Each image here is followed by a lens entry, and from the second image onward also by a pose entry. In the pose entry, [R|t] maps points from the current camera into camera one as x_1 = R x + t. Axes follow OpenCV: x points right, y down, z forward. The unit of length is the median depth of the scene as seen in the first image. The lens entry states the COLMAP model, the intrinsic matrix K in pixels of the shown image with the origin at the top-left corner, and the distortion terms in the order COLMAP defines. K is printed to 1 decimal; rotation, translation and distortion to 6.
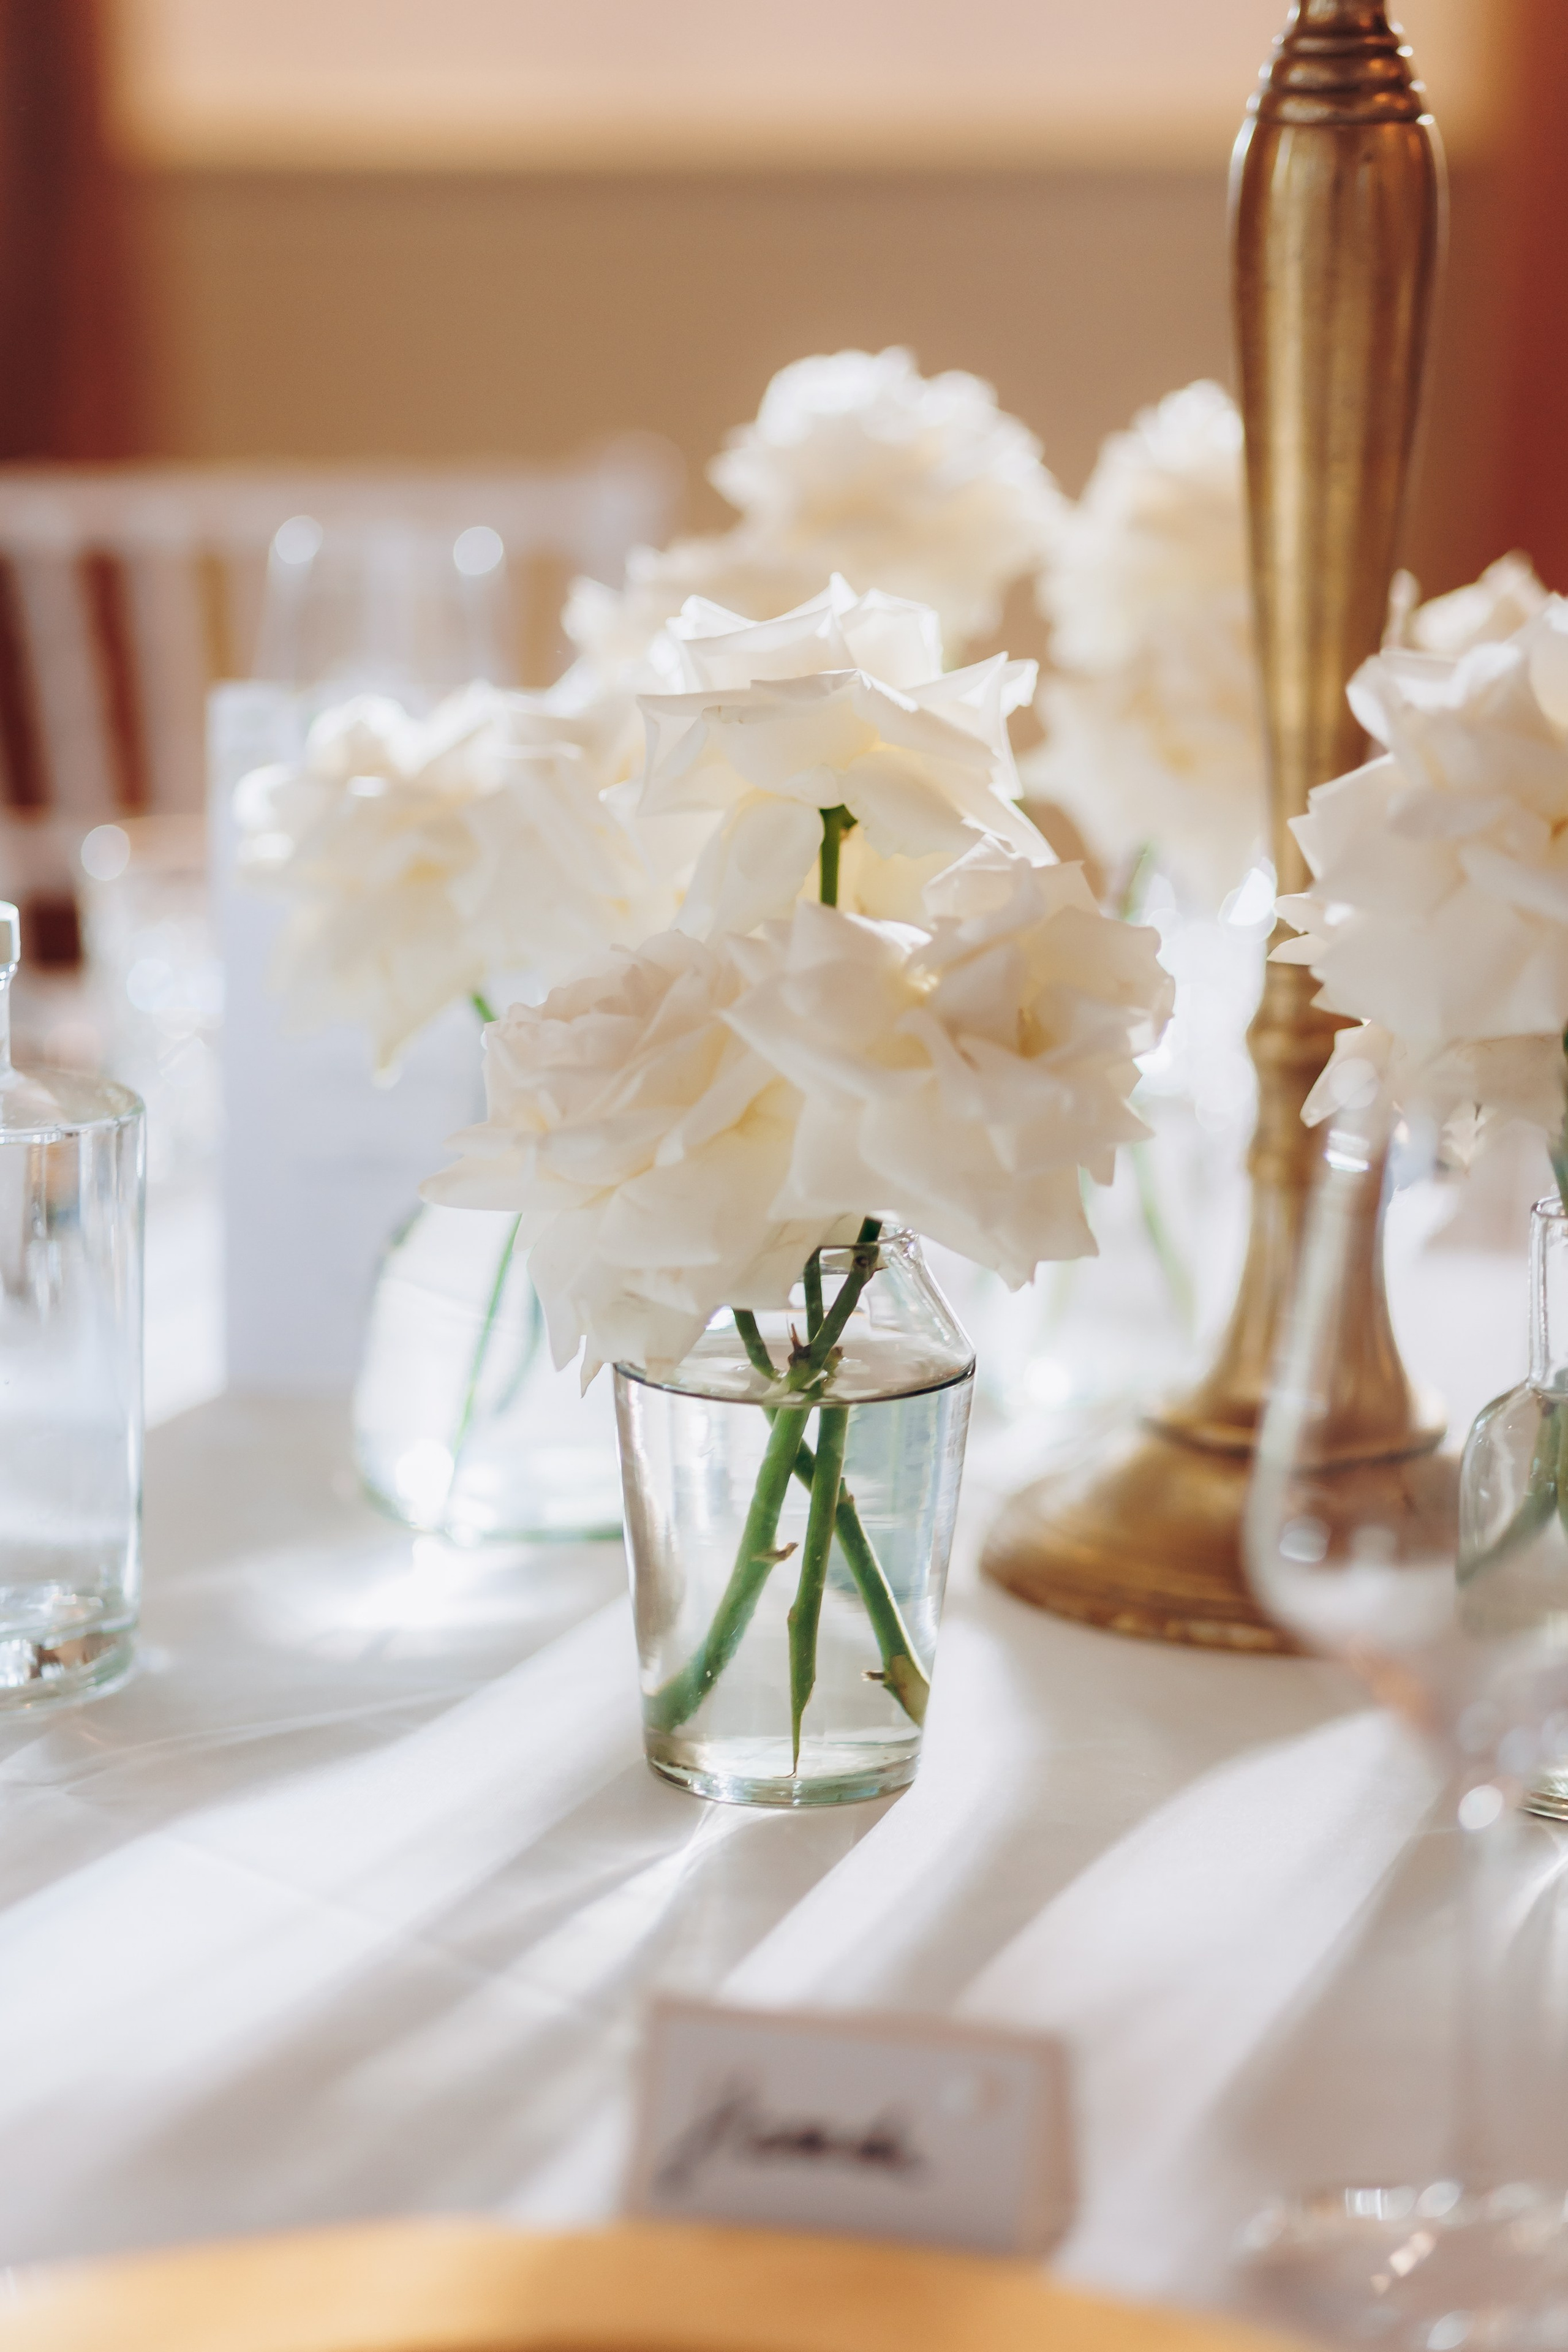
lens RADIAL K [[5735.5, 0, 784.0], [0, 5735.5, 1176.0], [0, 0, 1]] dist [1.373131, -16.466520]
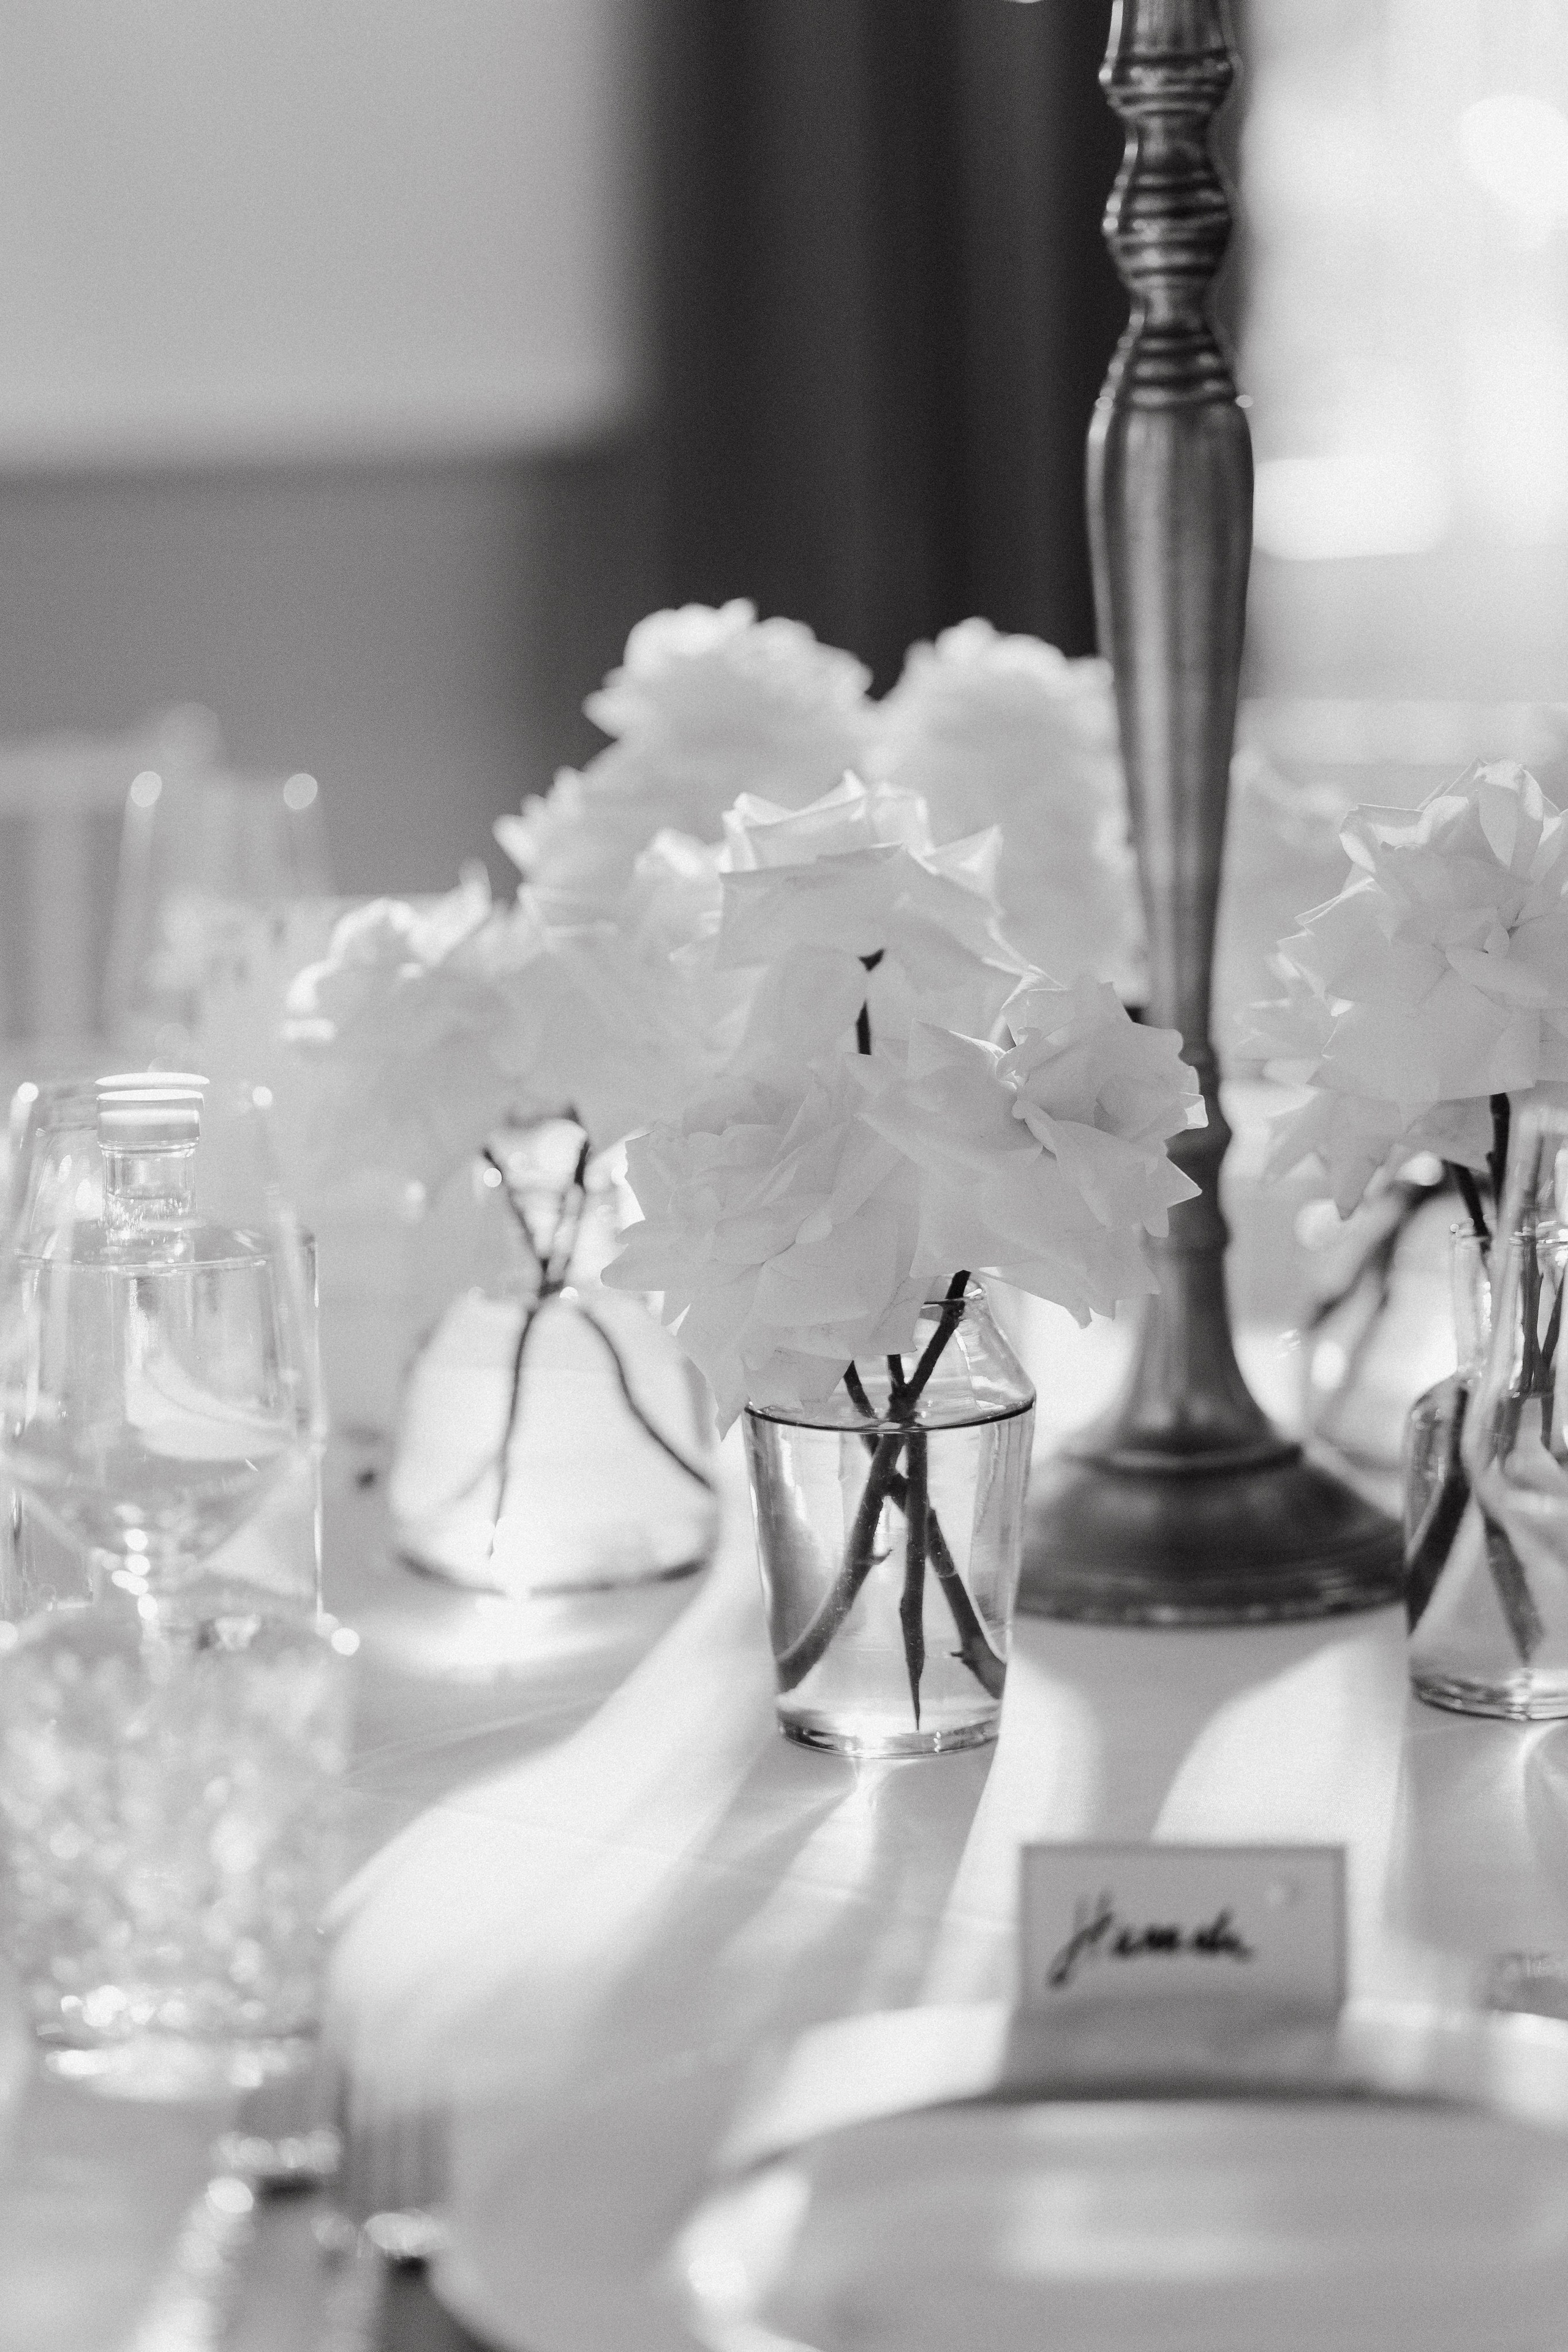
lens RADIAL K [[5732.4, 0, 784.0], [0, 5732.4, 1176.0], [0, 0, 1]] dist [0.272615, -0.100207]
pose [[0.982718, -0.059645, 0.175237, -0.230534], [0.067536, 0.996938, -0.039409, 0.030714], [-0.172350, 0.050563, 0.983737, -0.205049]]
